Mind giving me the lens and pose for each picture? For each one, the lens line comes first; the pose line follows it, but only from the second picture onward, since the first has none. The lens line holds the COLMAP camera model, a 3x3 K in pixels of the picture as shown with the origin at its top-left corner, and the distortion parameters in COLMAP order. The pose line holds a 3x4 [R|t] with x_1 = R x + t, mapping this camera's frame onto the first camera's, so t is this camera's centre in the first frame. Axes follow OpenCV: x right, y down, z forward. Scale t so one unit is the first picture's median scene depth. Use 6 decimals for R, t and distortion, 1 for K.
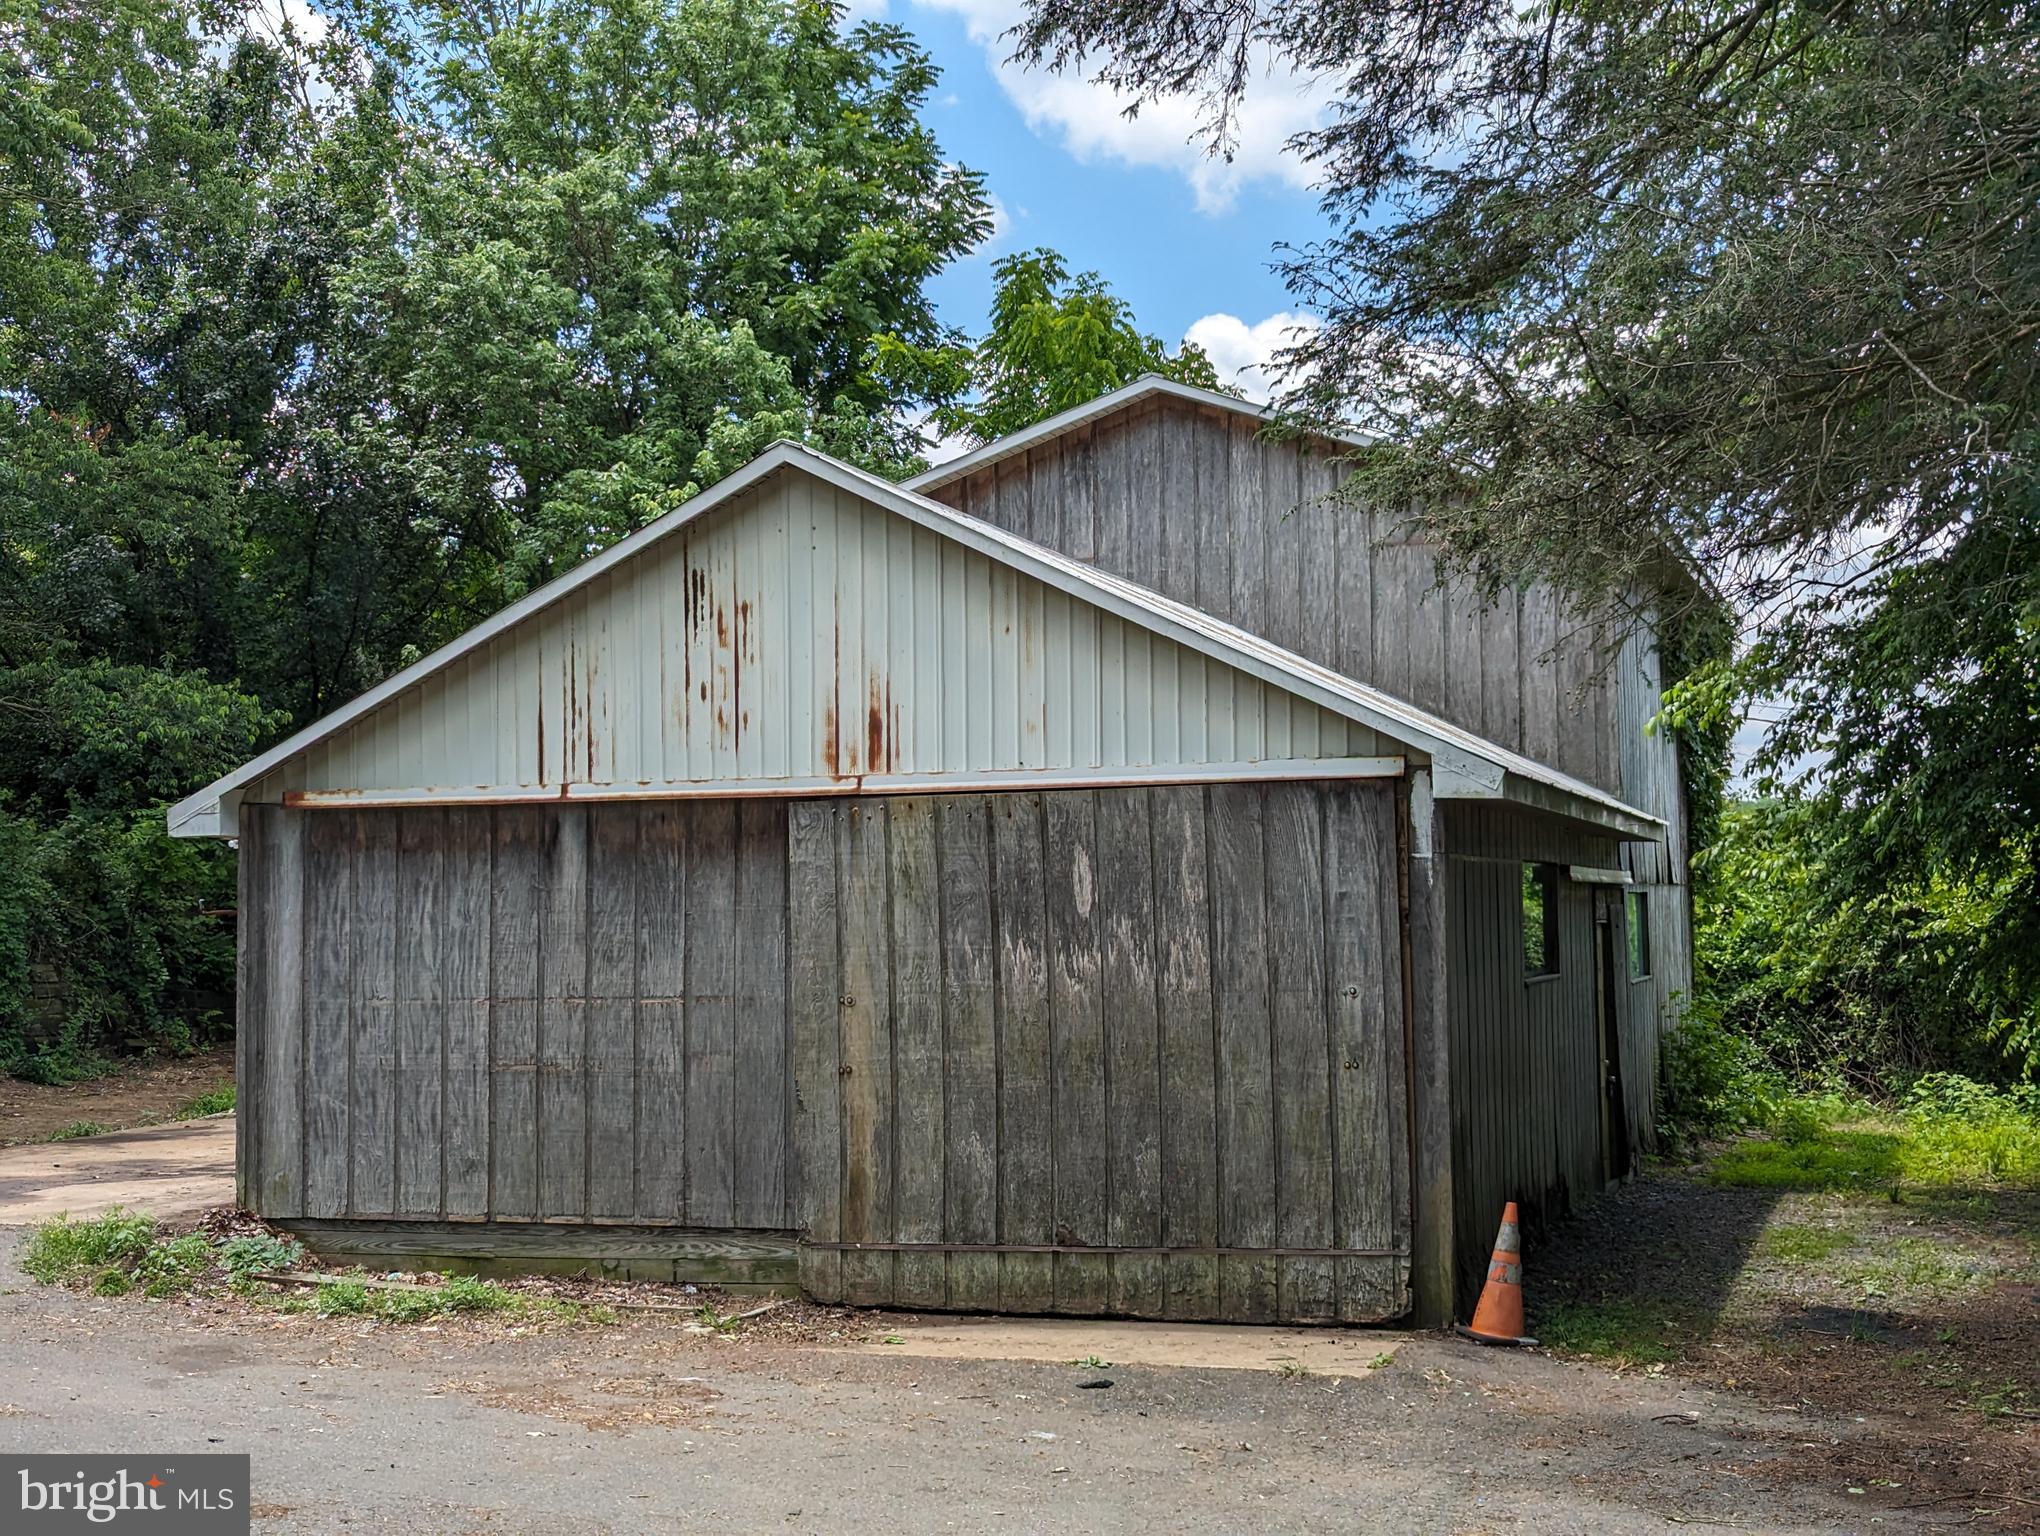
lens RADIAL K [[2859.3, 0, 1019.6], [0, 2859.3, 764.8], [0, 0, 1]] dist [0.095603, 0.000000]
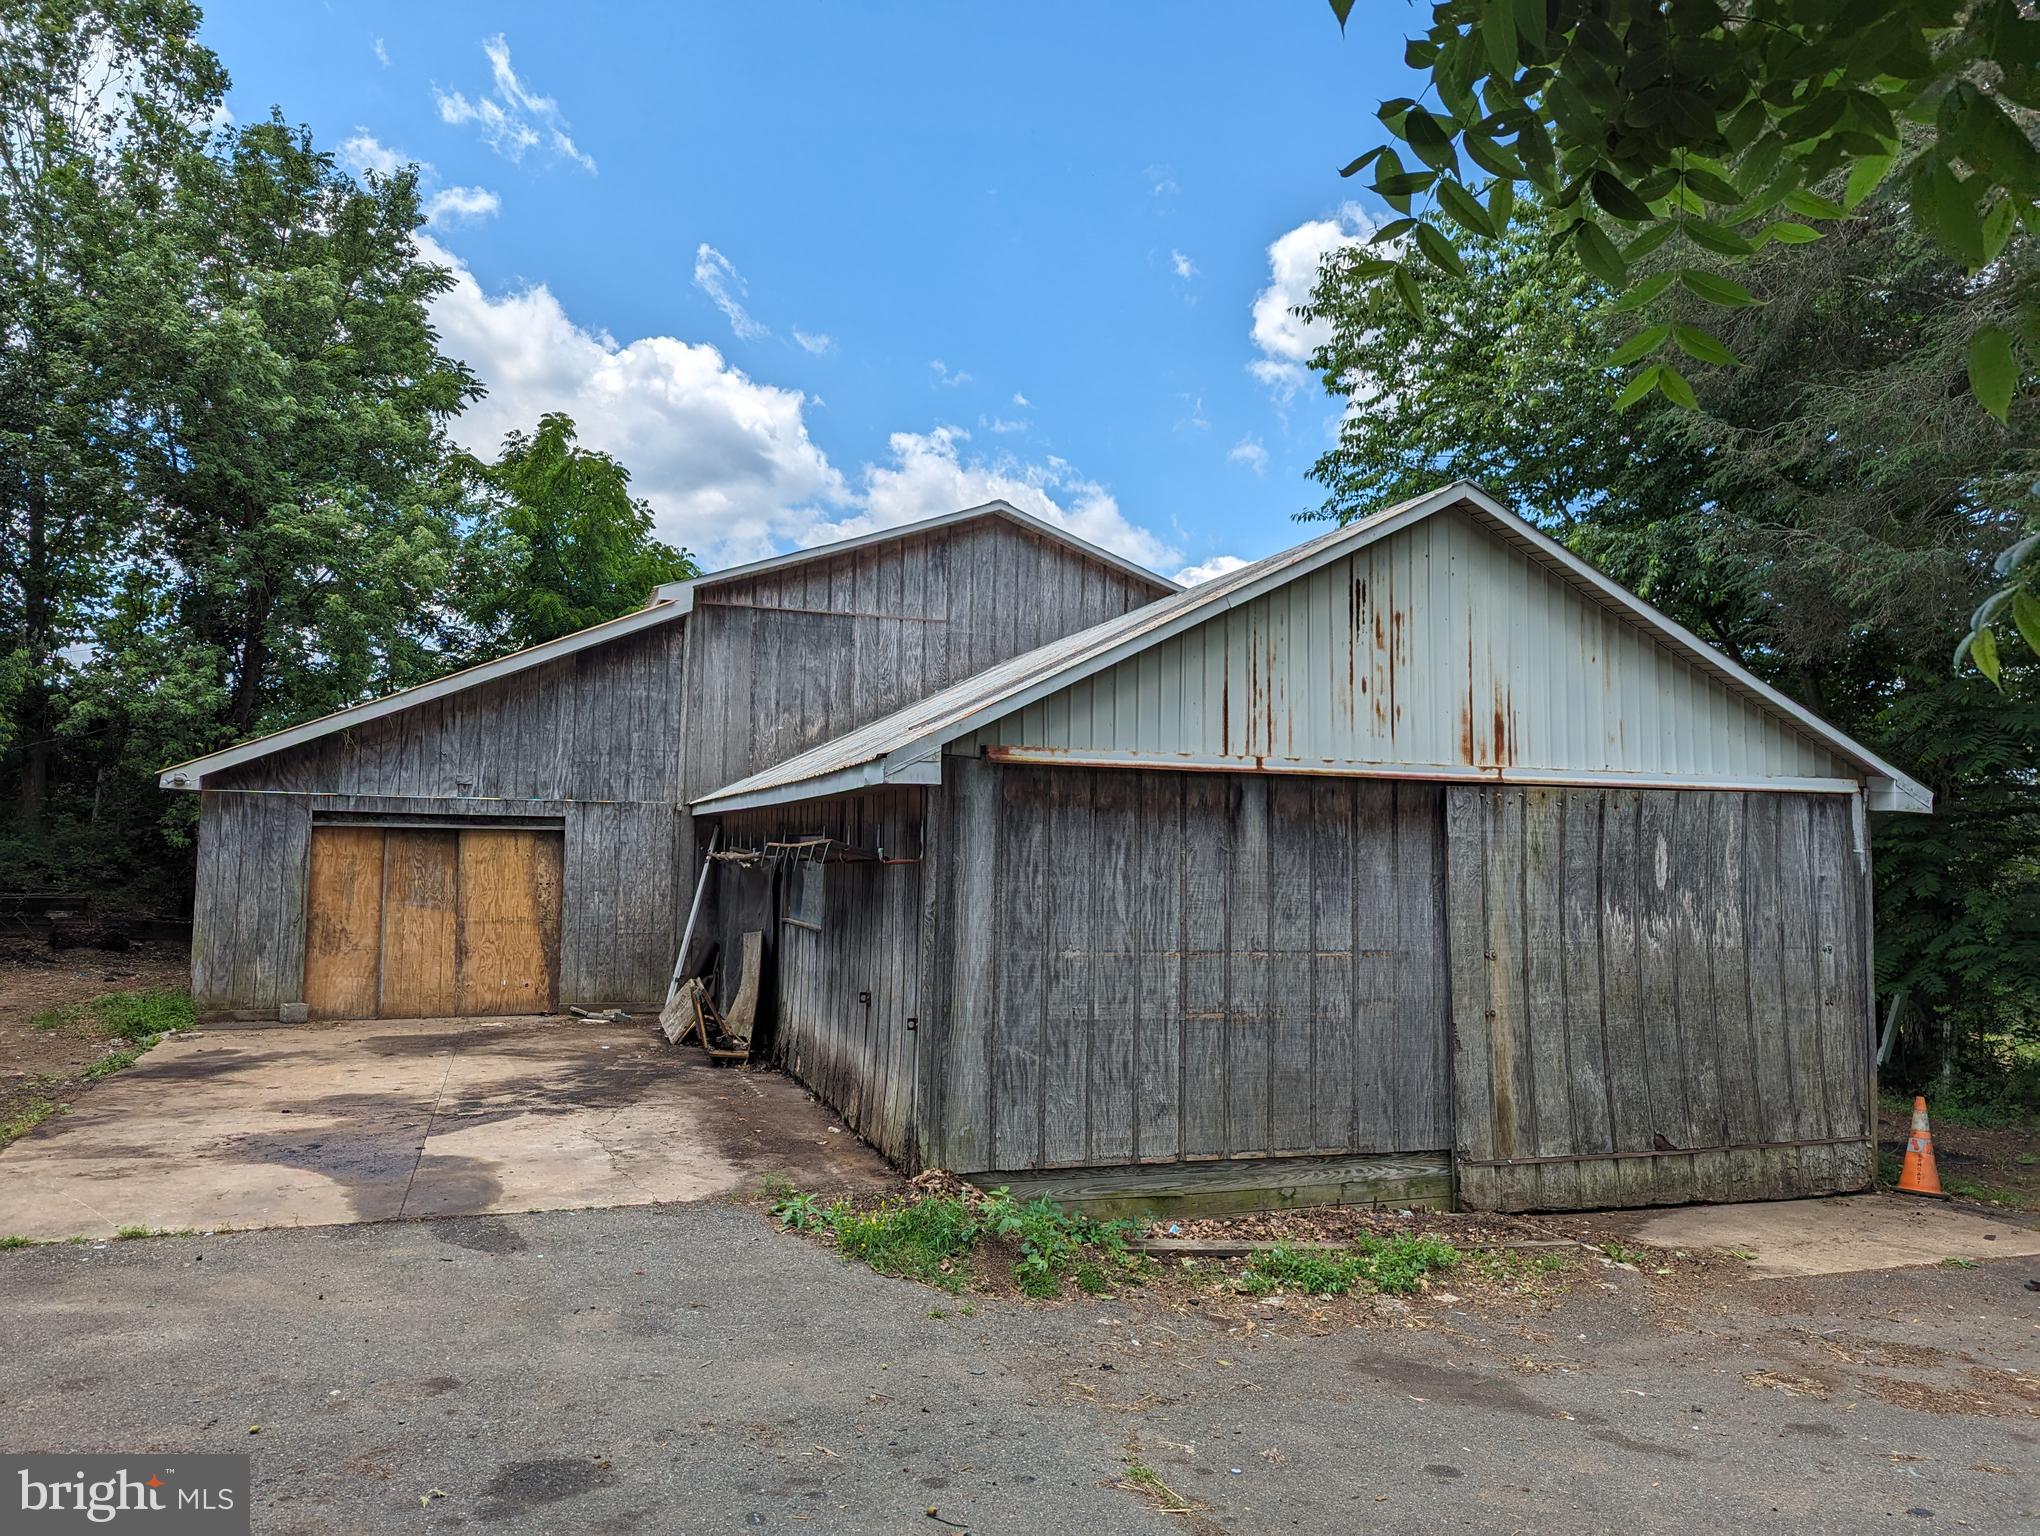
lens RADIAL K [[1450.9, 0, 1020.2], [0, 1450.9, 761.0], [0, 0, 1]] dist [0.012100, -0.011286]
pose [[0.813027, 0.068585, 0.578172, -0.565179], [-0.058232, 0.997637, -0.036457, 0.034694], [-0.579306, -0.004027, 0.815100, 0.609131]]
